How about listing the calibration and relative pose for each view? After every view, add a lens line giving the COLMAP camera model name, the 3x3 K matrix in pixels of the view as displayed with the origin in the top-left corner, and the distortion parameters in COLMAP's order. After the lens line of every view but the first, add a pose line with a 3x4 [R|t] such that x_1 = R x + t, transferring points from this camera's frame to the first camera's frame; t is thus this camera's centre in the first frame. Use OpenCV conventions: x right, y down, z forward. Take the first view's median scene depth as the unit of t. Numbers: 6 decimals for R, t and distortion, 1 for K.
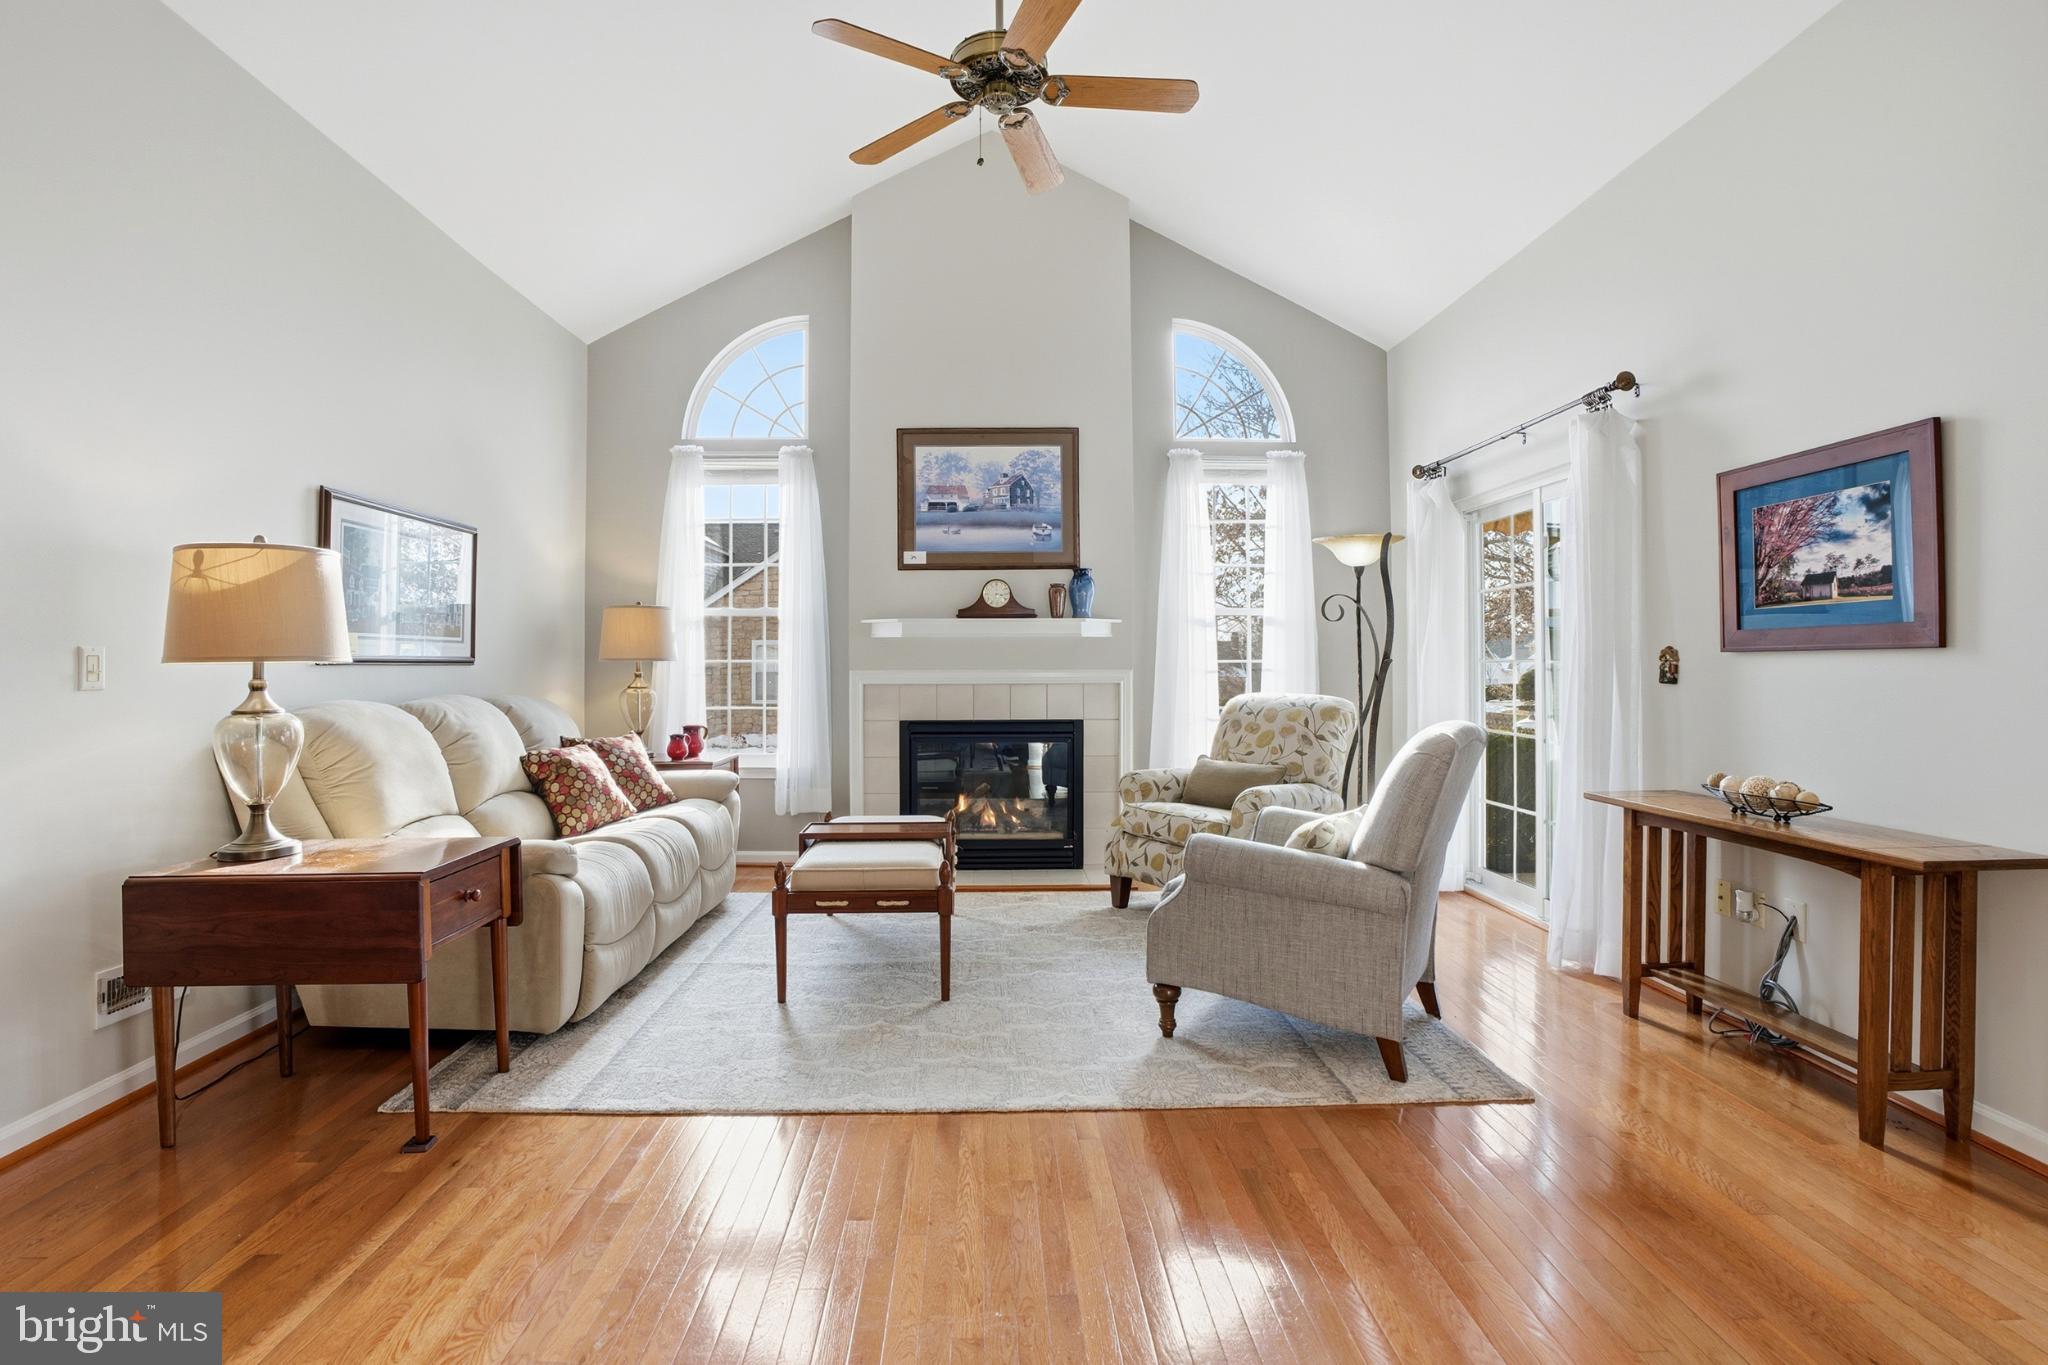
lens RADIAL K [[978.2, 0, 1011.6], [0, 978.2, 661.7], [0, 0, 1]] dist [-0.080549, 0.034658]
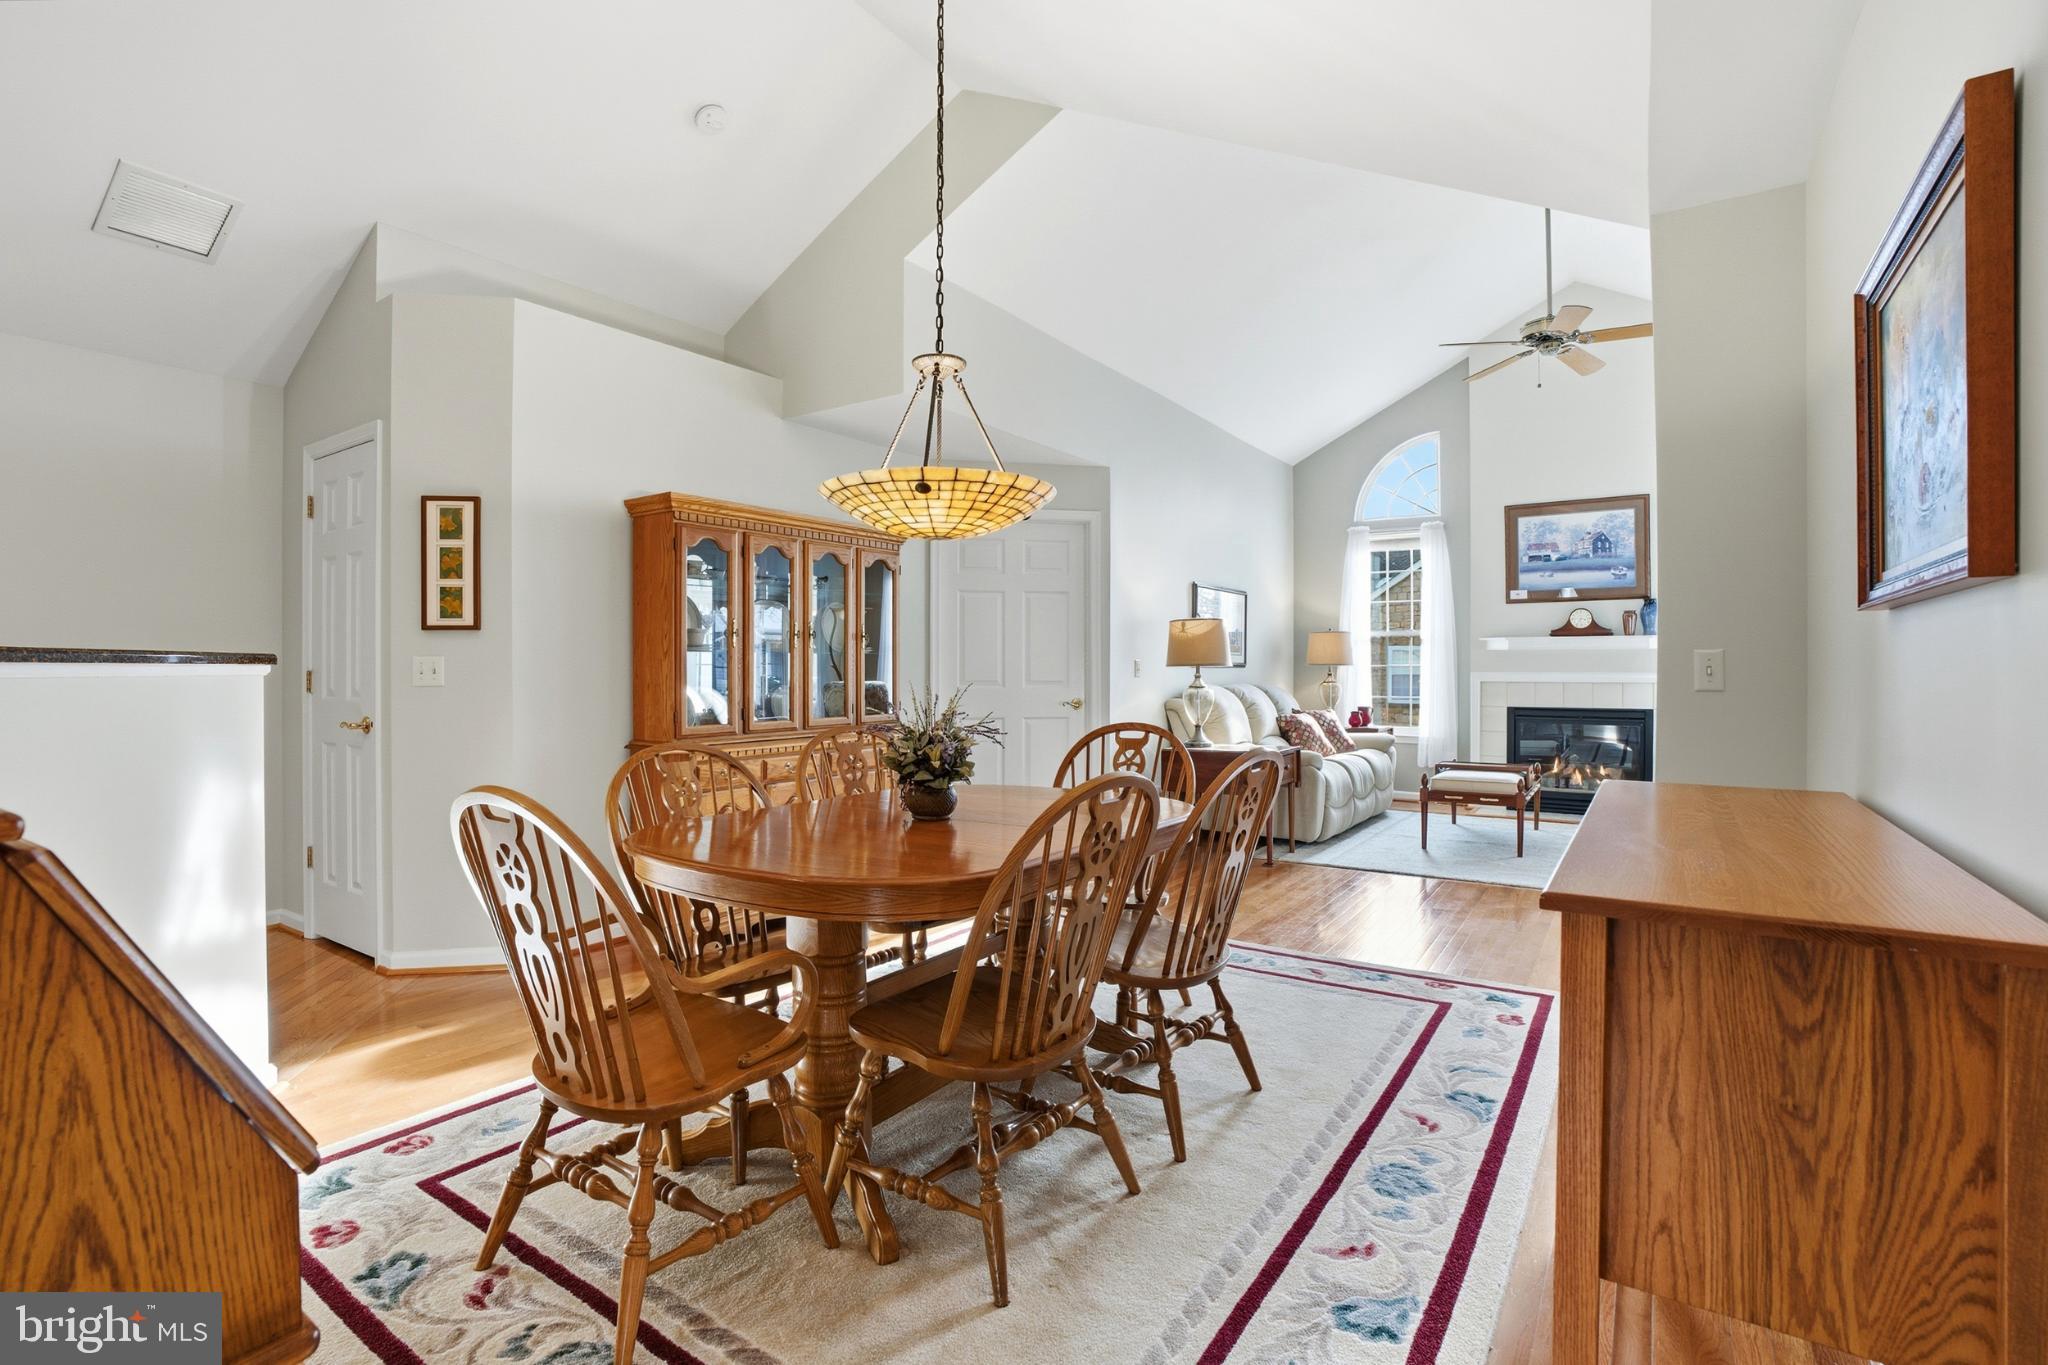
lens RADIAL K [[951.8, 0, 1024.0], [0, 951.8, 682.5], [0, 0, 1]] dist [-0.076907, 0.030866]
pose [[0.812883, 0.009948, -0.582343, 0.131973], [-0.000334, 0.999862, 0.016615, 0.001119], [0.582427, -0.013311, 0.812774, -0.654836]]
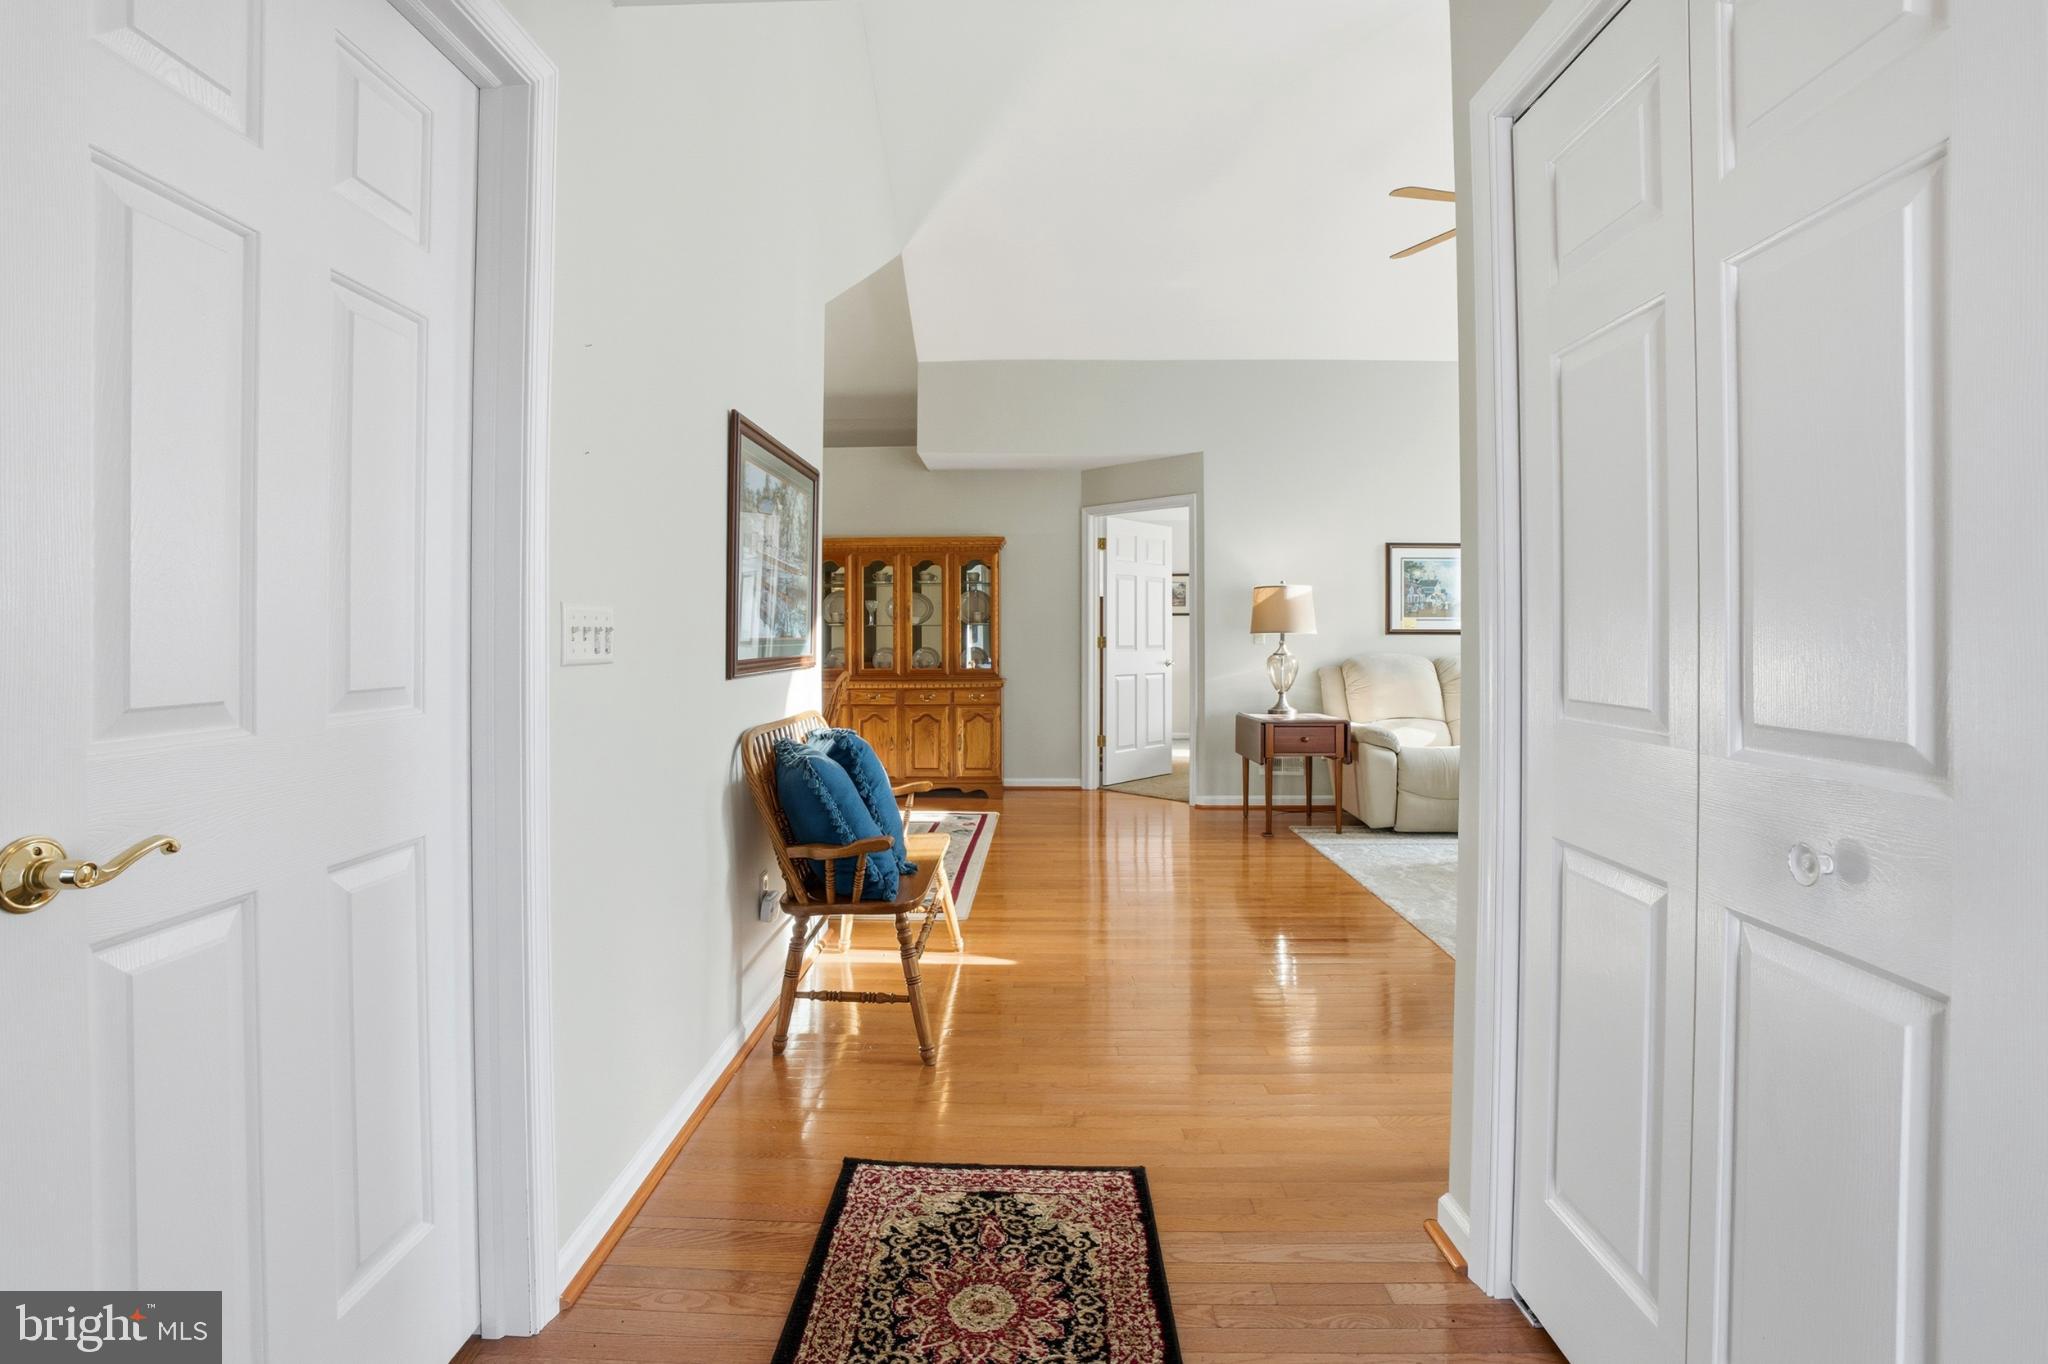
lens RADIAL K [[978.2, 0, 1011.6], [0, 978.2, 661.2], [0, 0, 1]] dist [-0.080549, 0.034658]
pose [[-0.068521, 0.023605, -0.997370, 0.925485], [0.003353, 0.999720, 0.023430, 0.006153], [0.997644, -0.001739, -0.068581, 0.258168]]
